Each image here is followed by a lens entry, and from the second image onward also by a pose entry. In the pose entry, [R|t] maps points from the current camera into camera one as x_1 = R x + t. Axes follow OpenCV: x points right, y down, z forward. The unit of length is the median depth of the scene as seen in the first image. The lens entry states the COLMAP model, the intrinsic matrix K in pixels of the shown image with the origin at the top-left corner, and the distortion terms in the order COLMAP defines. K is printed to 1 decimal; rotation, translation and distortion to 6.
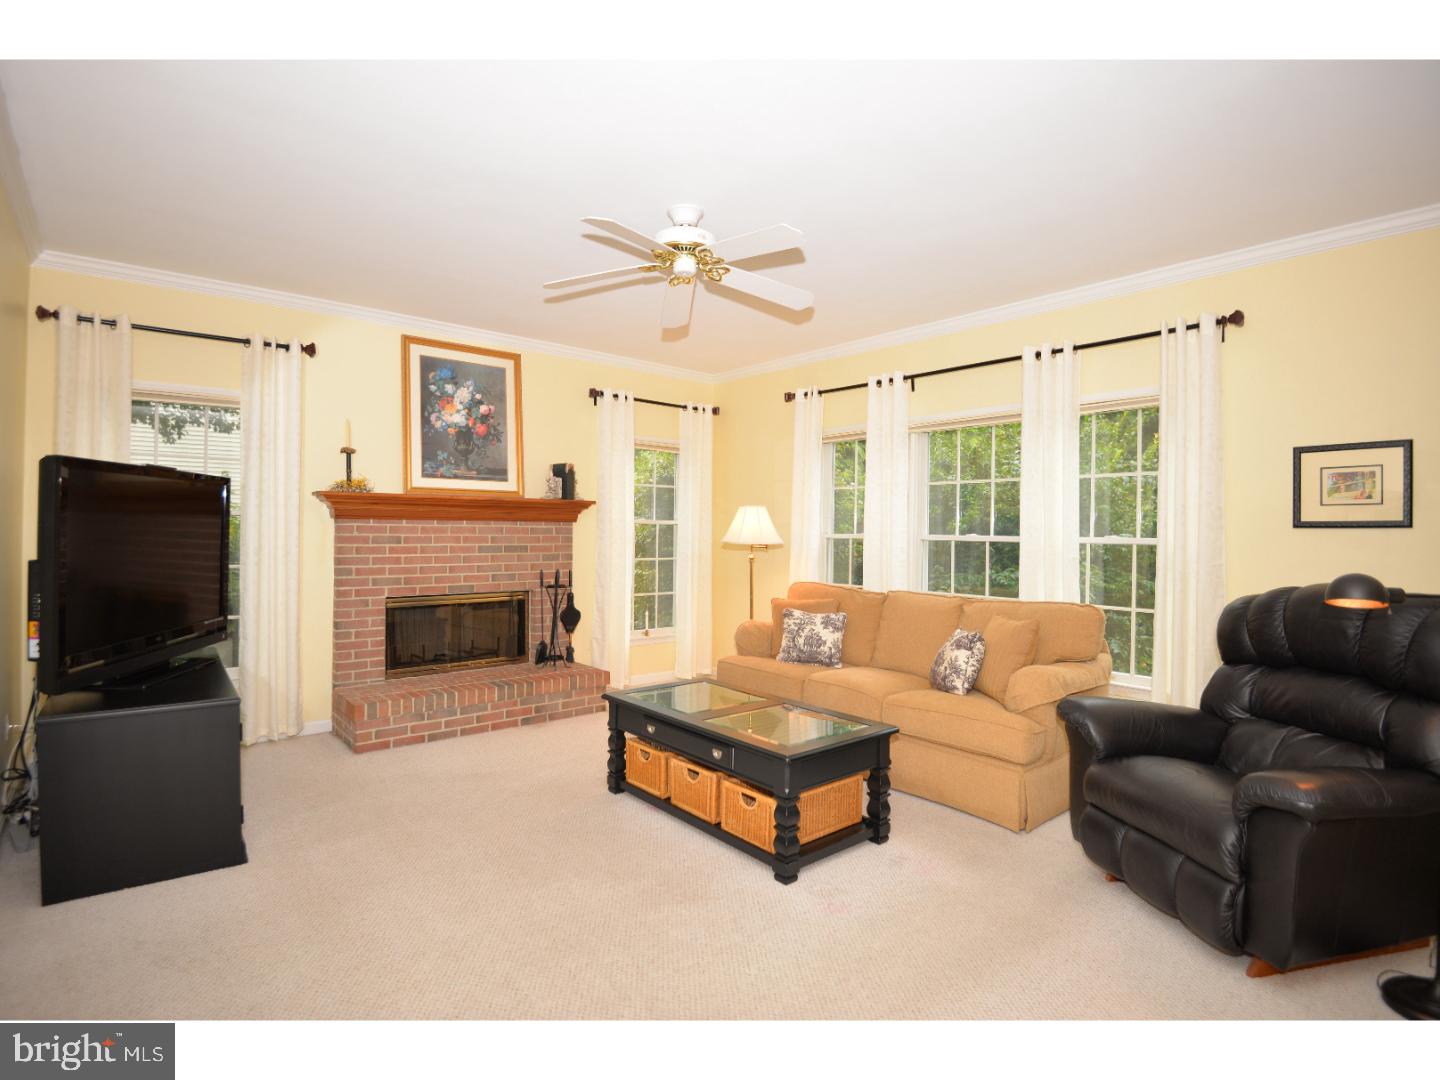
lens RADIAL K [[746.8, 0, 684.9], [0, 746.8, 528.7], [0, 0, 1]] dist [0.052686, -0.000305]
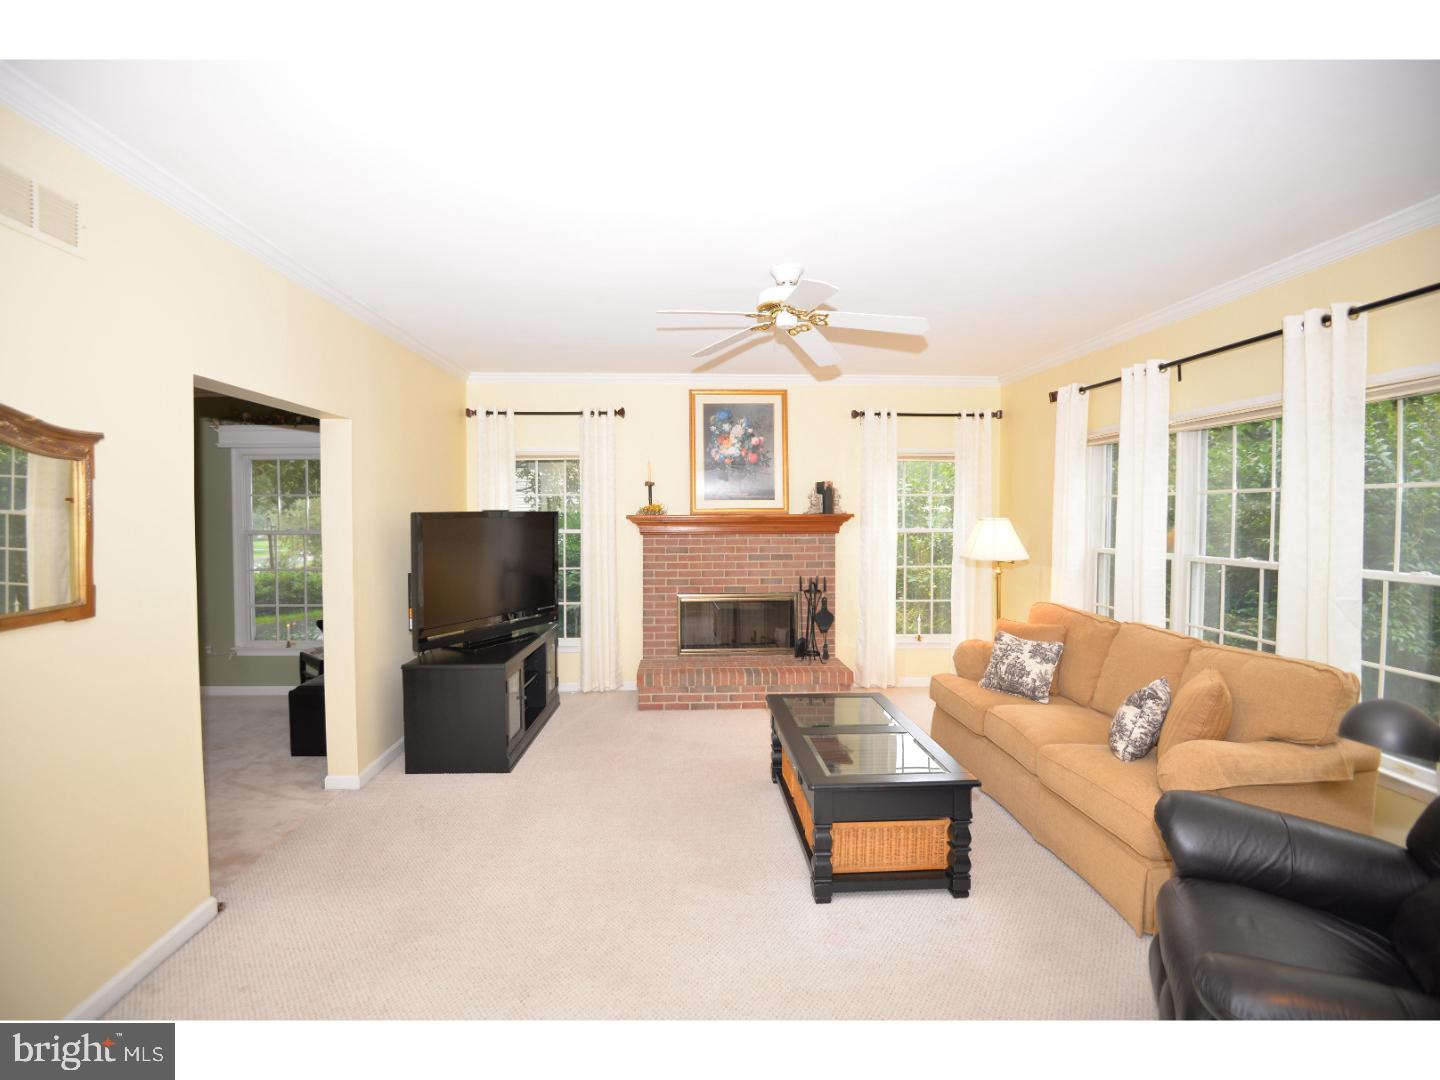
lens RADIAL K [[684.5, 0, 717.8], [0, 684.5, 531.9], [0, 0, 1]] dist [0.084282, -0.000210]
pose [[0.812728, 0.003605, -0.582633, 0.347133], [0.014136, 0.999564, 0.025904, -0.045842], [0.582472, -0.029289, 0.812323, 0.076695]]
